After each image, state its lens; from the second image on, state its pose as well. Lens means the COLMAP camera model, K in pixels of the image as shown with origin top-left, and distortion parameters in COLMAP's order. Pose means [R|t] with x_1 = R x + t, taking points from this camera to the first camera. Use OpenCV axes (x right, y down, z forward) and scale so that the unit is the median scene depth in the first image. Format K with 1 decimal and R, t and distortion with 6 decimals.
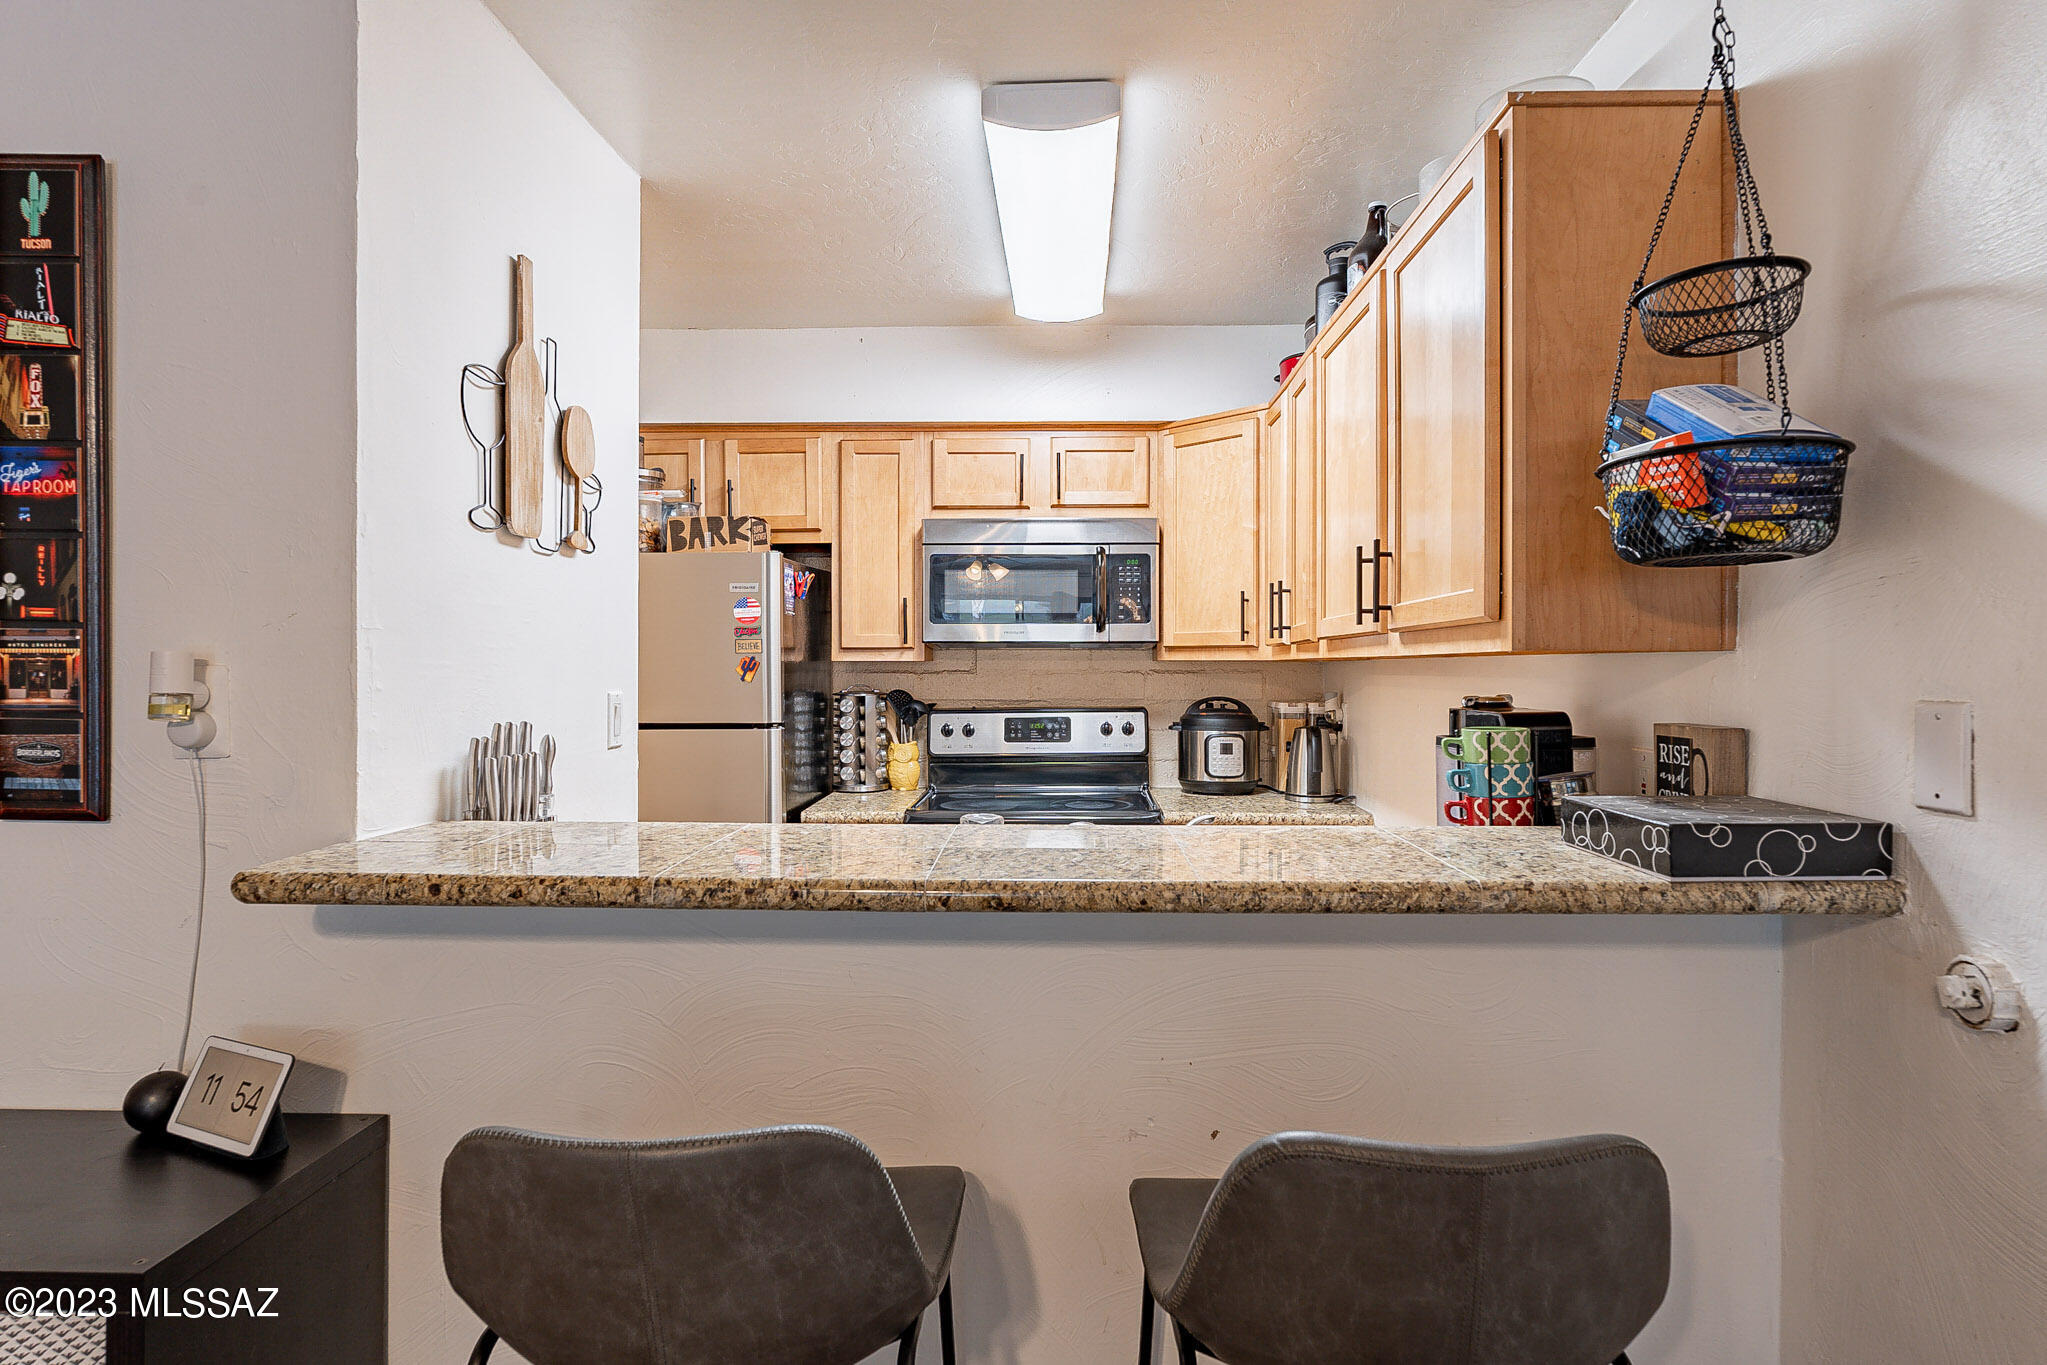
lens RADIAL K [[1096.8, 0, 1024.5], [0, 1096.8, 669.5], [0, 0, 1]] dist [-0.001719, -0.000031]
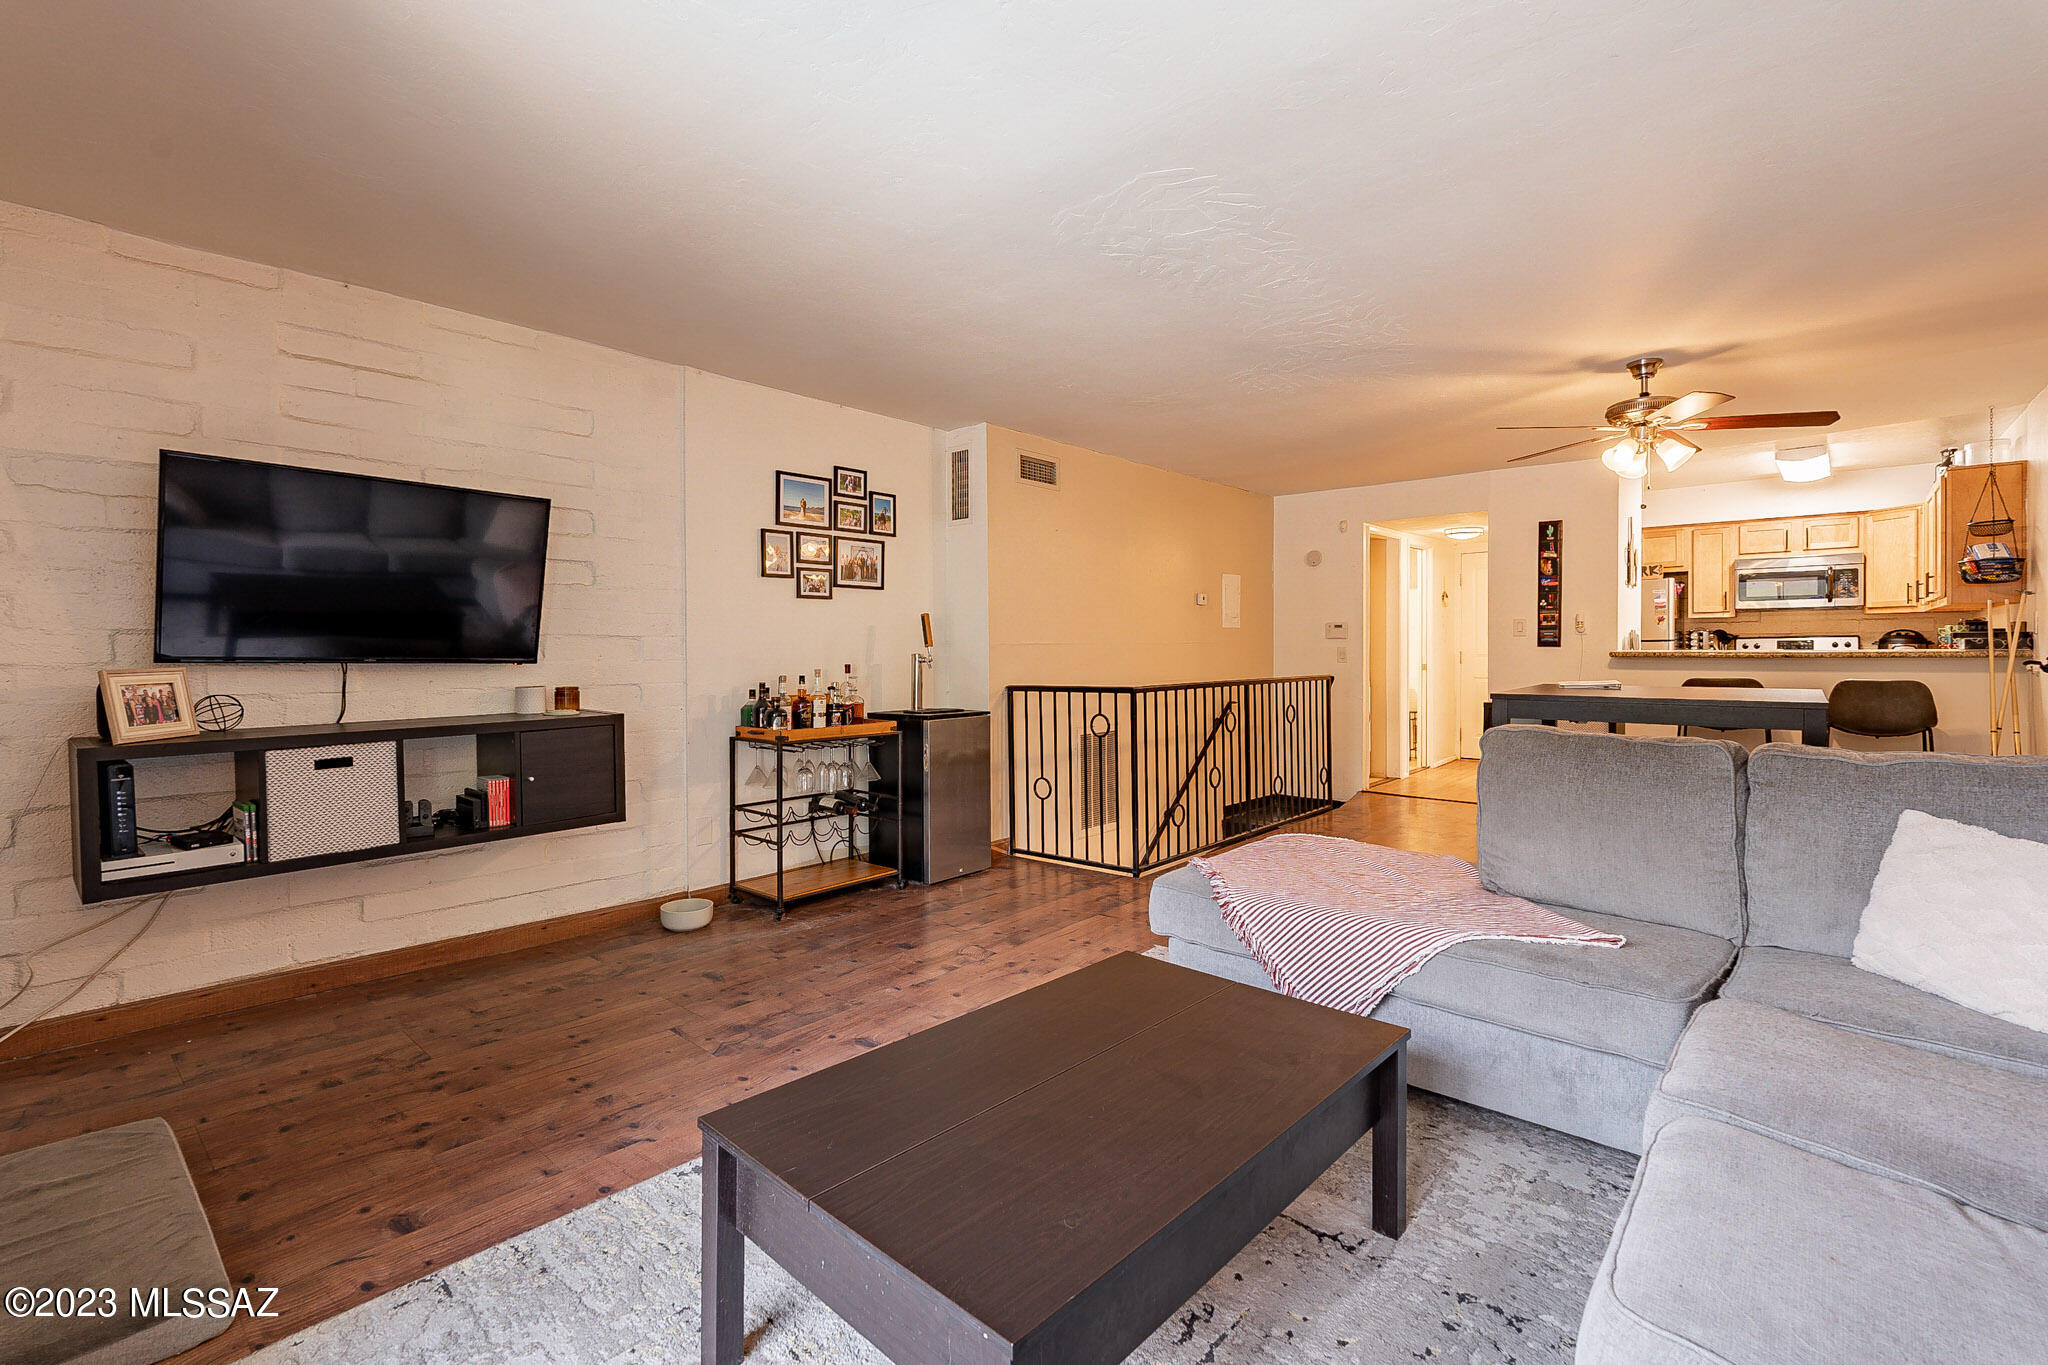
lens RADIAL K [[914.5, 0, 1022.0], [0, 914.5, 662.9], [0, 0, 1]] dist [-0.000684, -0.000014]
pose [[0.770016, 0.003410, -0.638016, -0.014946], [0.008562, 0.999840, 0.015678, 0.051523], [0.637968, -0.017535, 0.769864, -1.653650]]
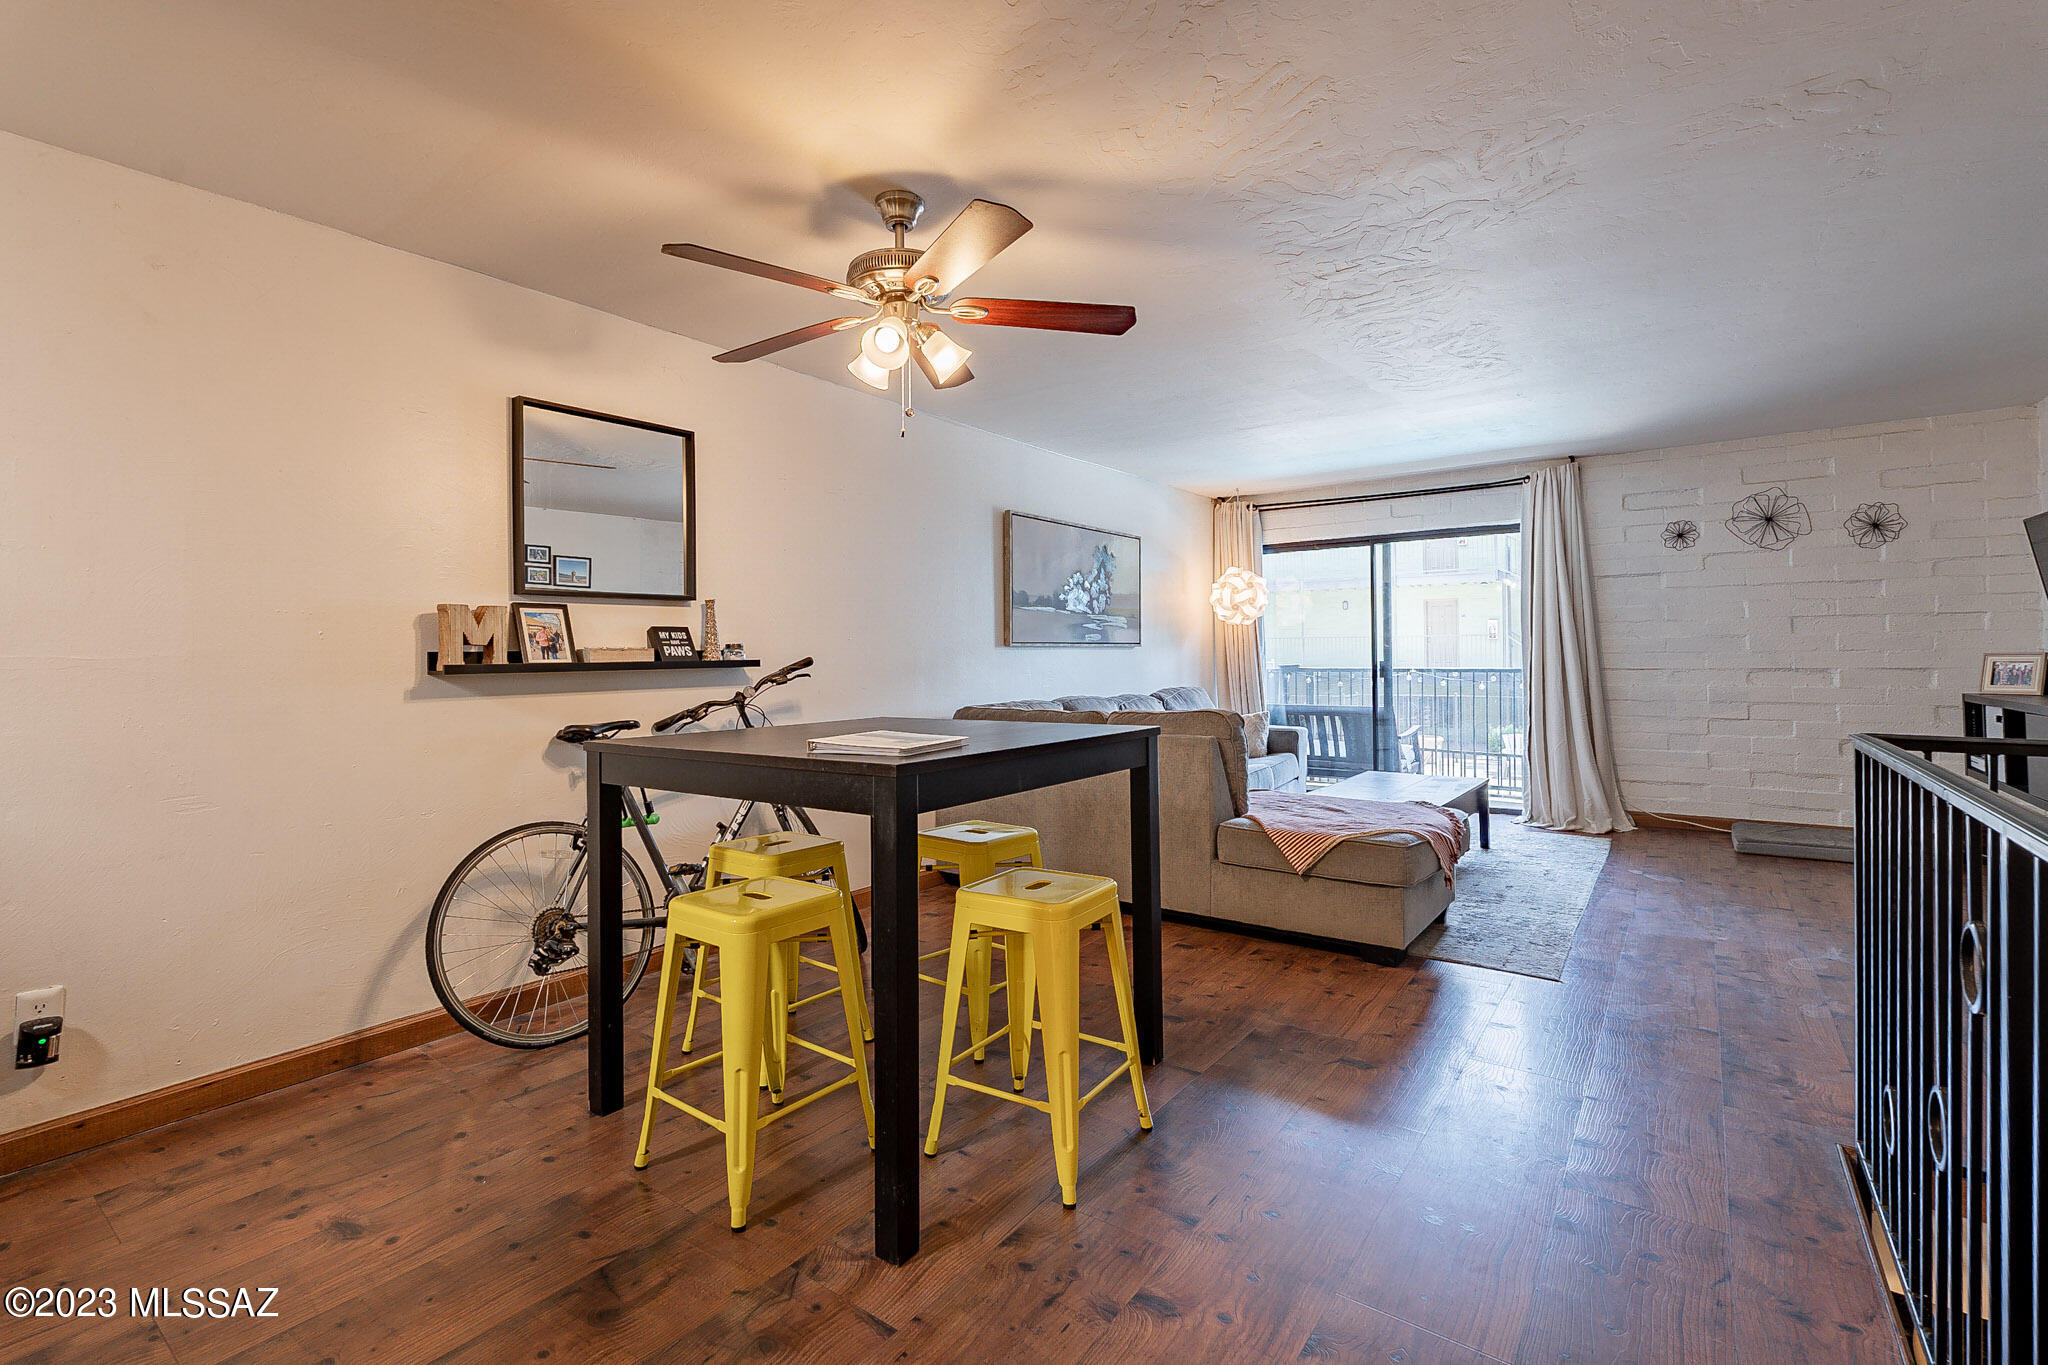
lens RADIAL K [[920.7, 0, 1025.0], [0, 920.7, 648.1], [0, 0, 1]] dist [0.001127, -0.000250]
pose [[-0.824696, 0.013040, 0.565425, -0.633203], [0.010209, 0.999915, -0.008171, 0.051881], [-0.565484, -0.000966, -0.824759, 0.290803]]
